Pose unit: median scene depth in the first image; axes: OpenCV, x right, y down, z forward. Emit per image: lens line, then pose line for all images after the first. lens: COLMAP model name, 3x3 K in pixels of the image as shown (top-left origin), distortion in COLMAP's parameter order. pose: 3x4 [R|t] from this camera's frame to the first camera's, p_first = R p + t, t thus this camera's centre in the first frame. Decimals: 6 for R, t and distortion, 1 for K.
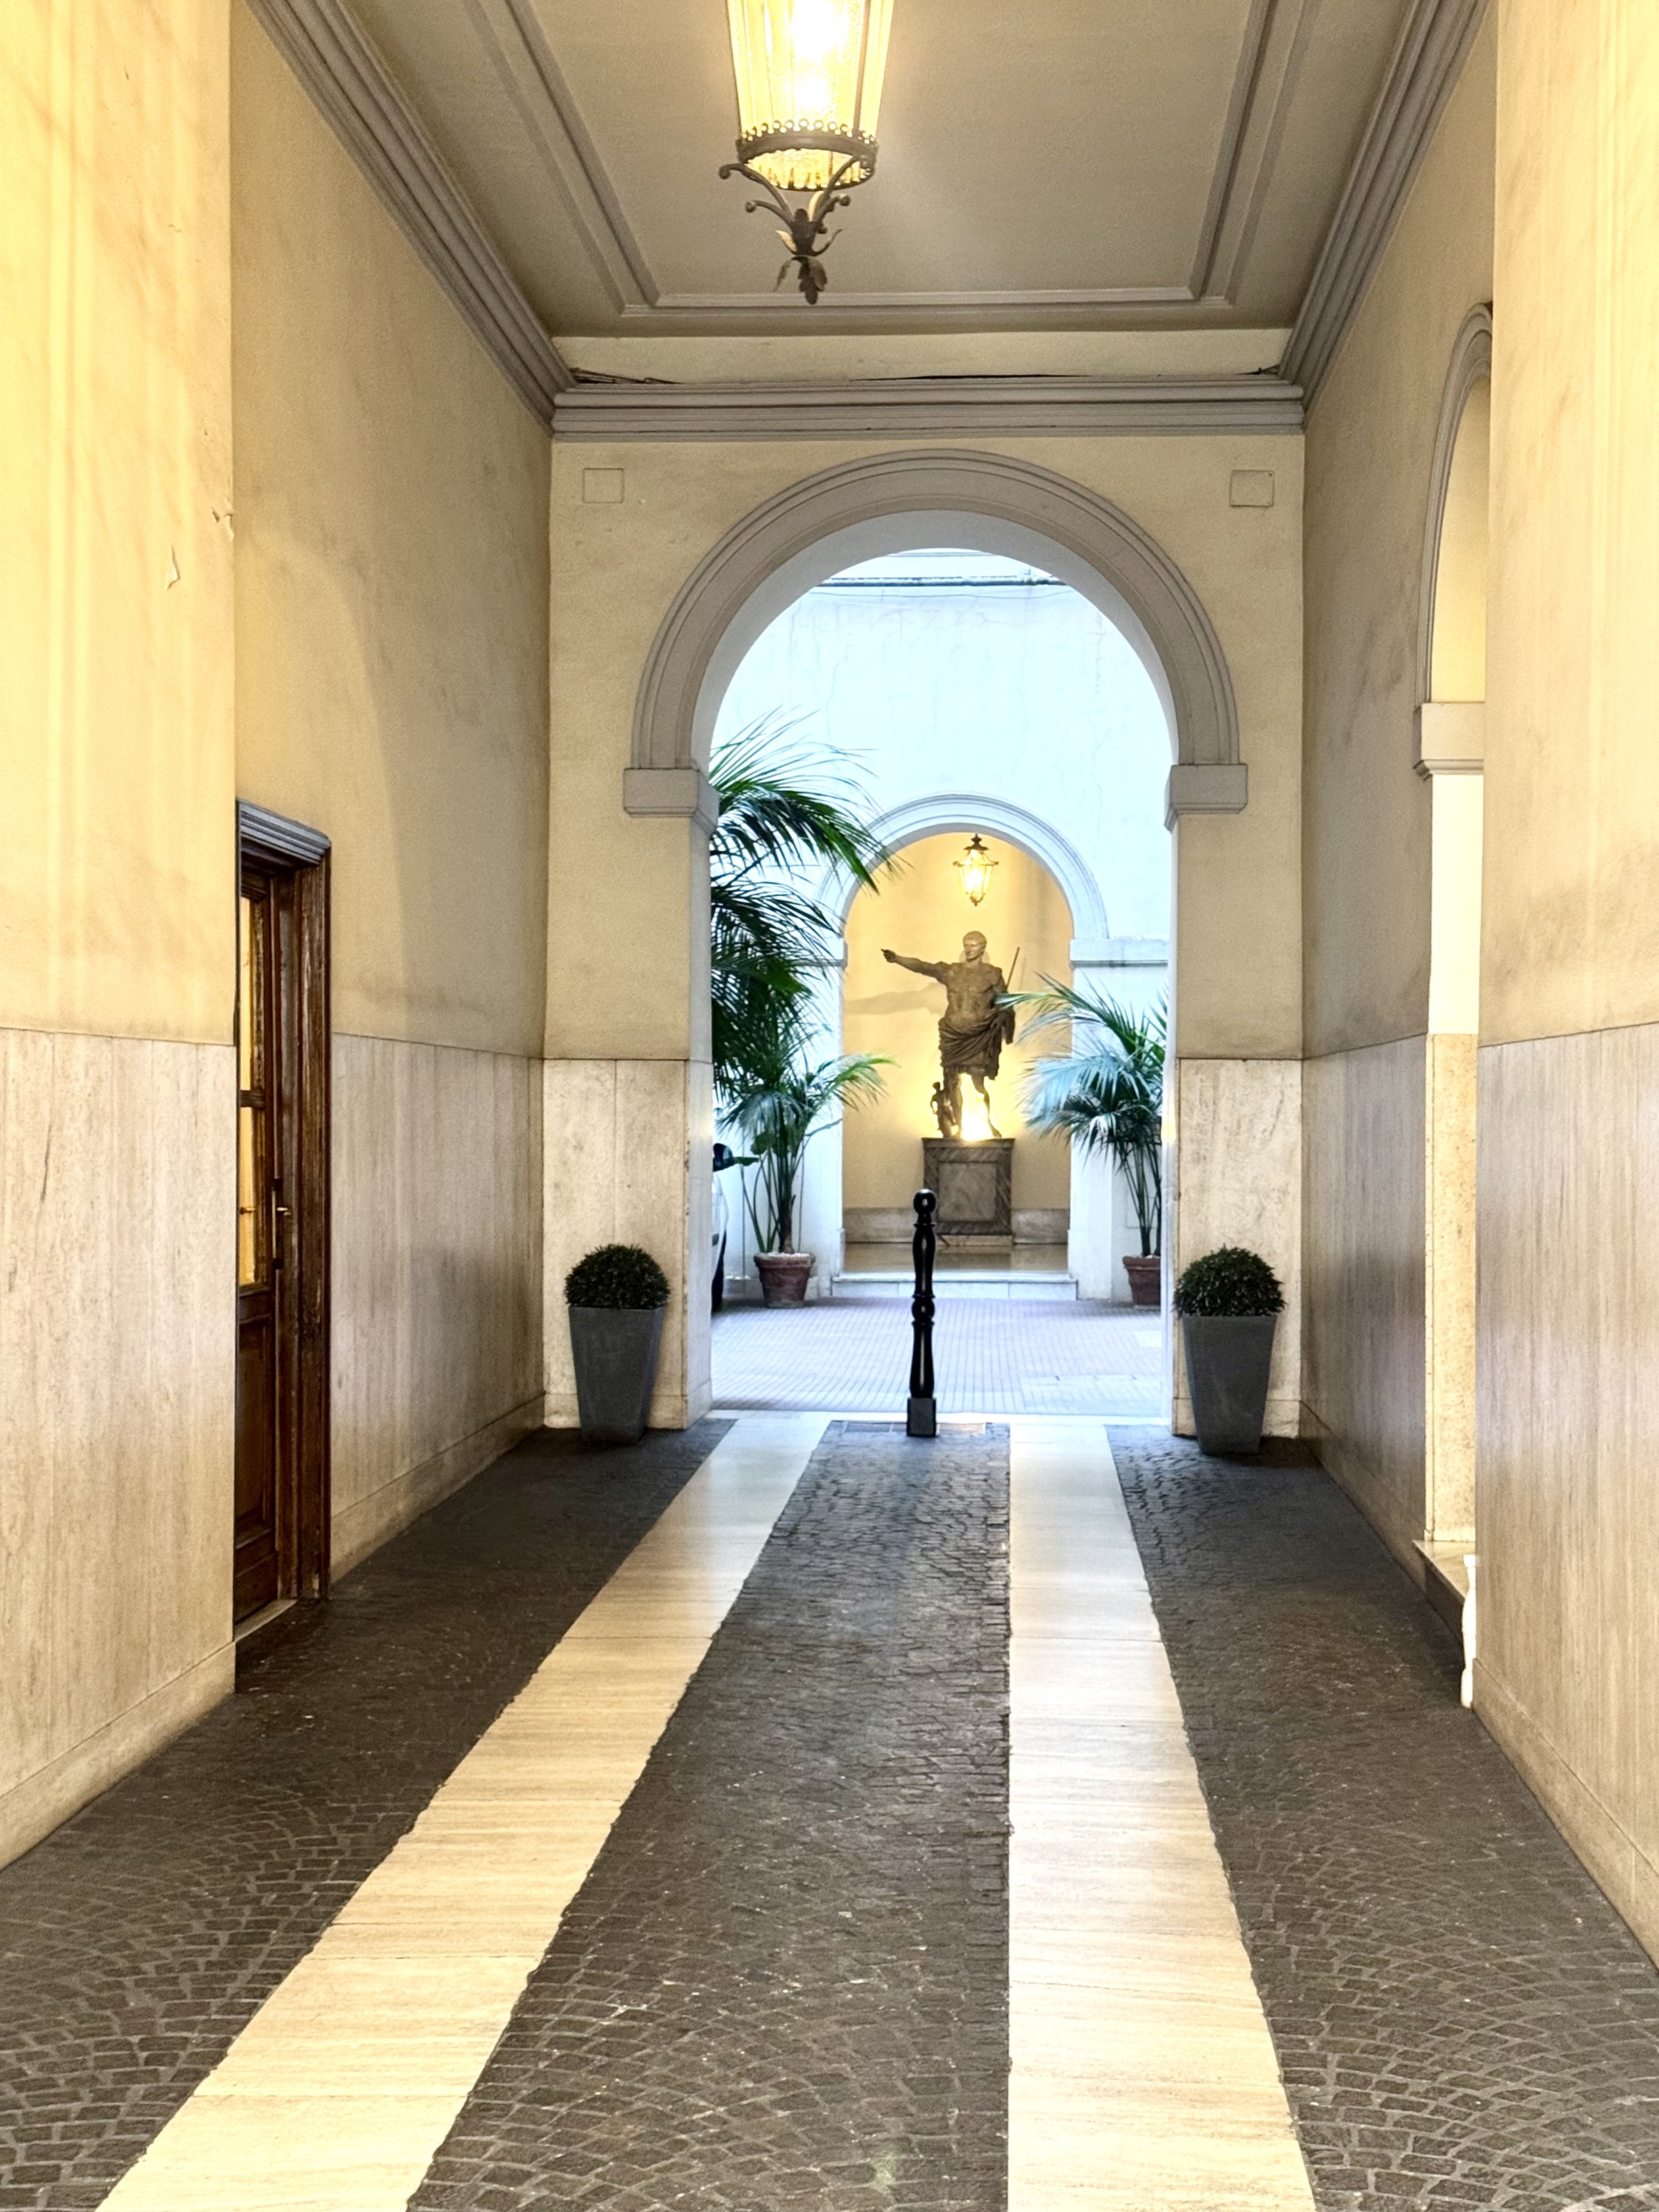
lens RADIAL K [[3092.8, 0, 833.2], [0, 3092.8, 1104.0], [0, 0, 1]] dist [0.019755, 0.000000]
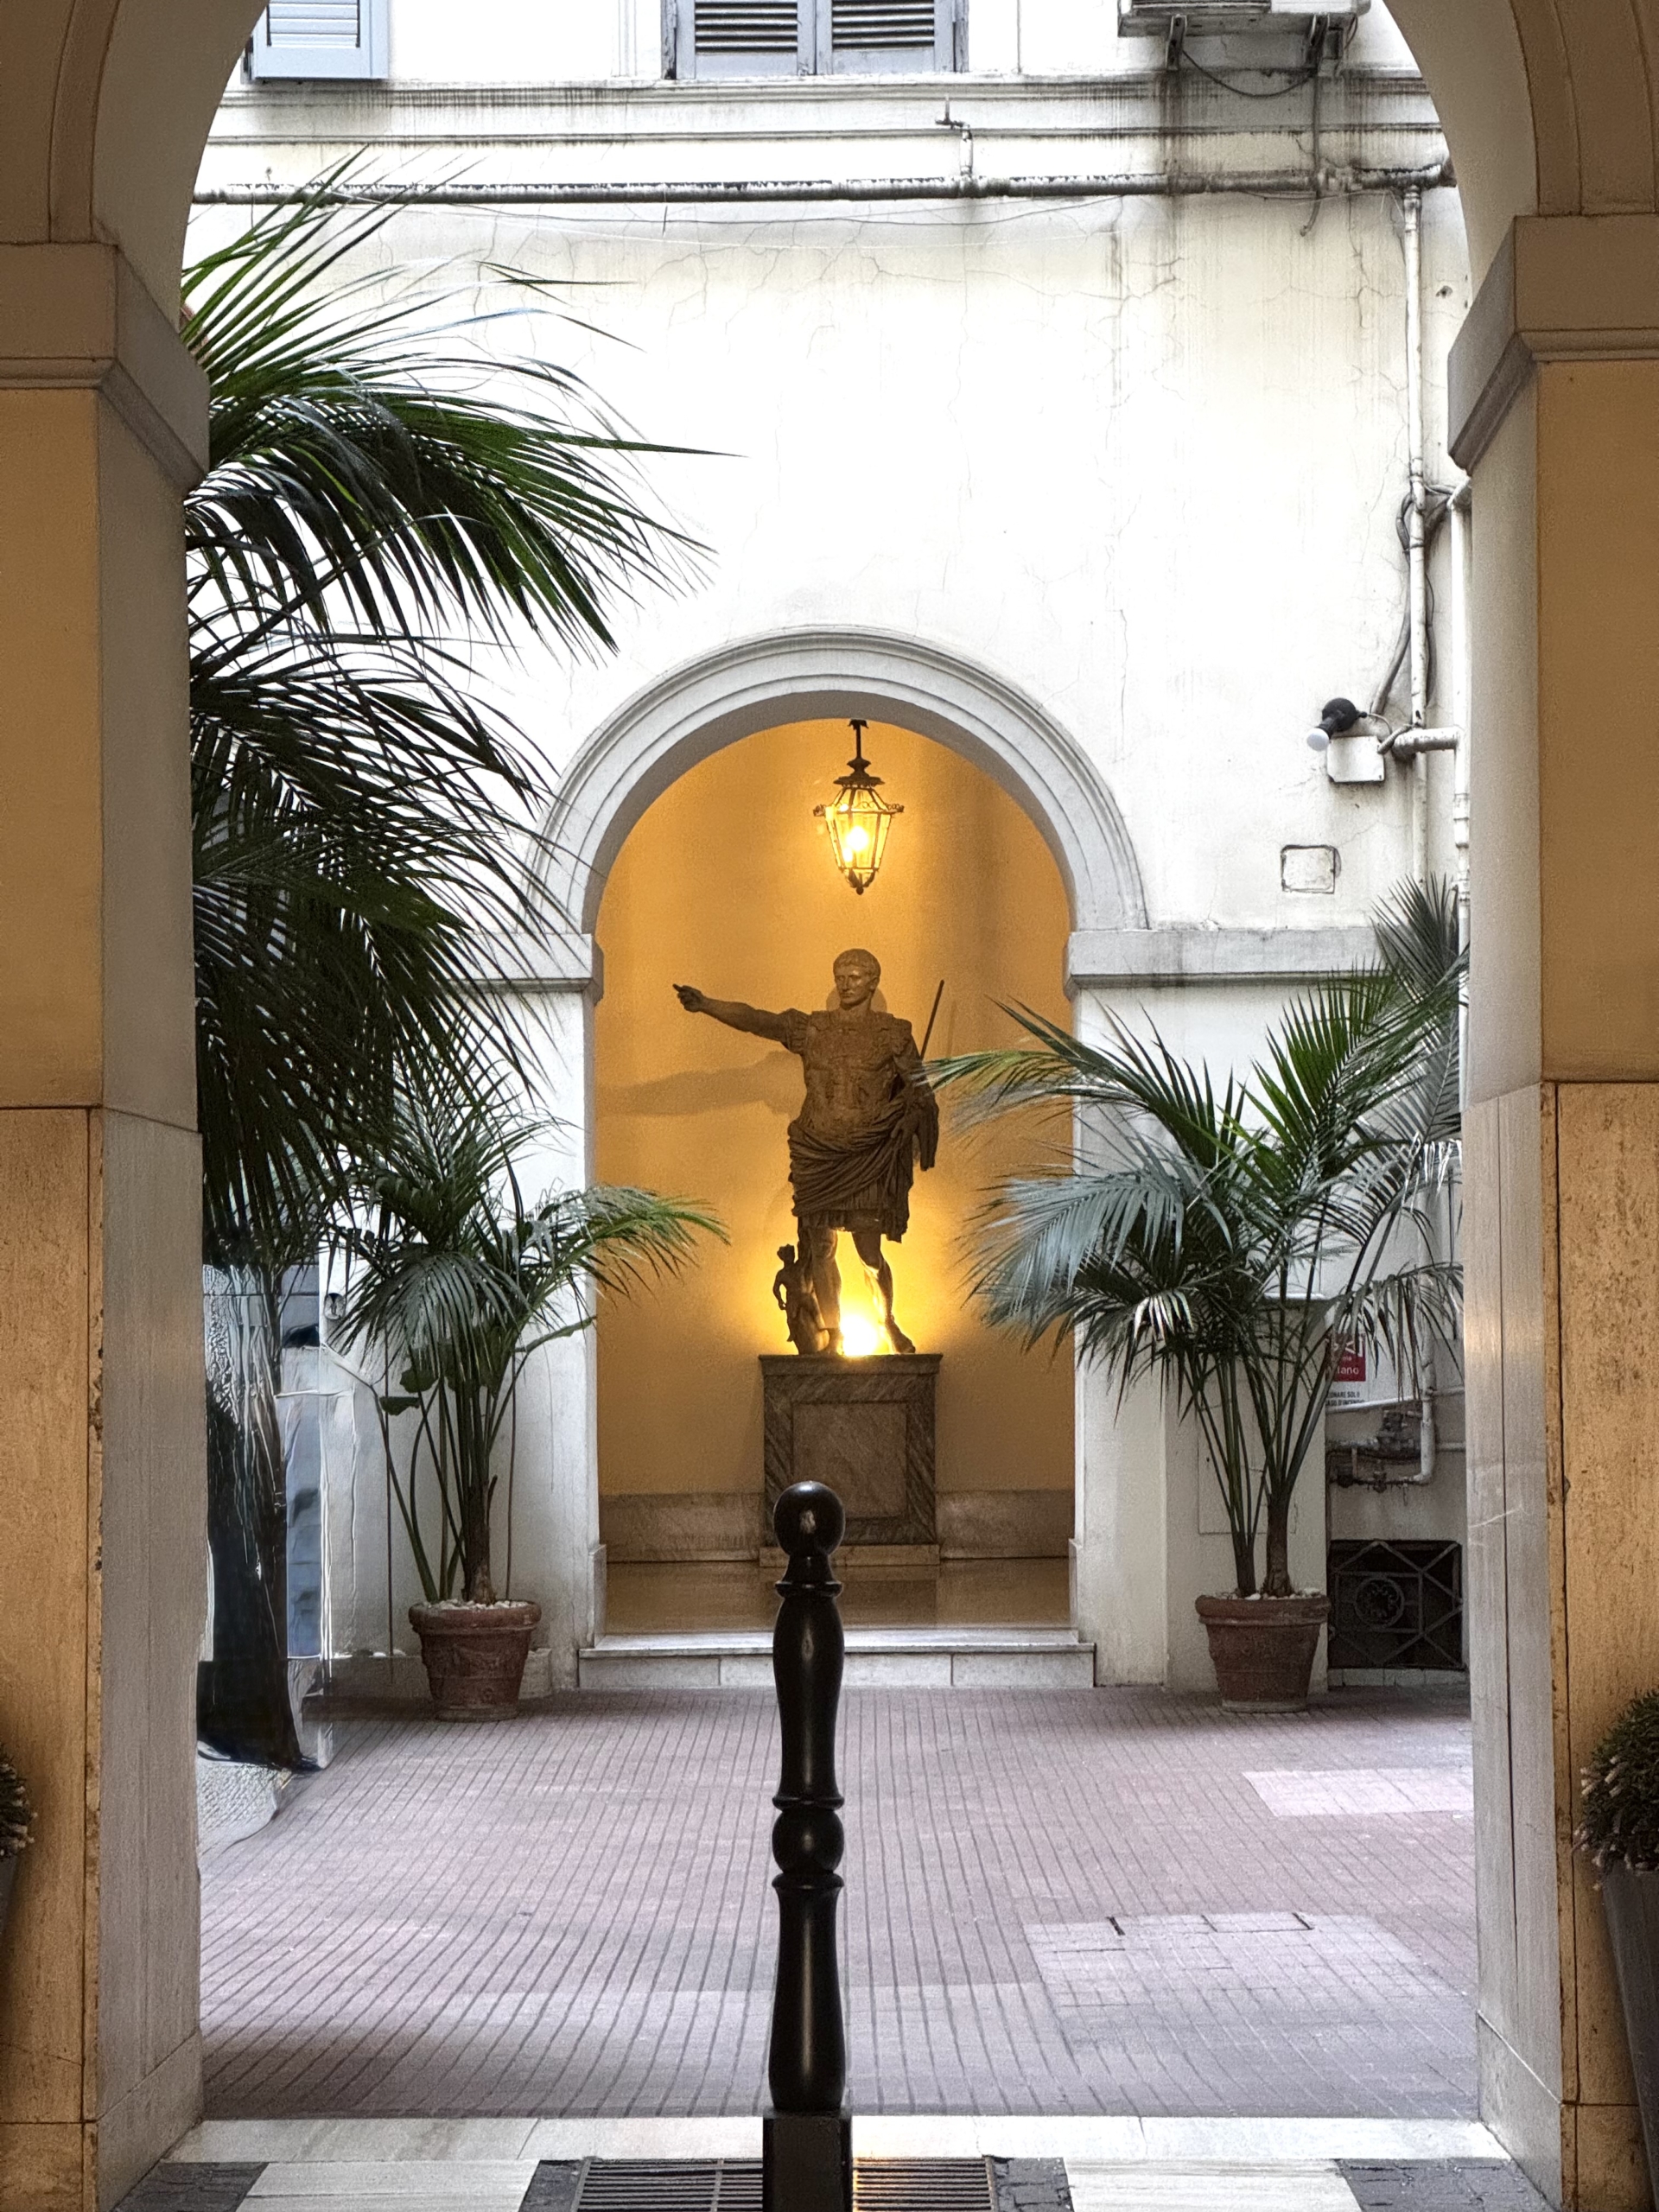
lens RADIAL K [[4994.0, 0, 829.8], [0, 4994.0, 1111.6], [0, 0, 1]] dist [-0.088494, 0.000000]
pose [[0.998849, -0.012992, 0.046172, 0.003851], [0.014818, 0.999112, -0.039439, 0.004494], [-0.045618, 0.040078, 0.998155, 0.232933]]
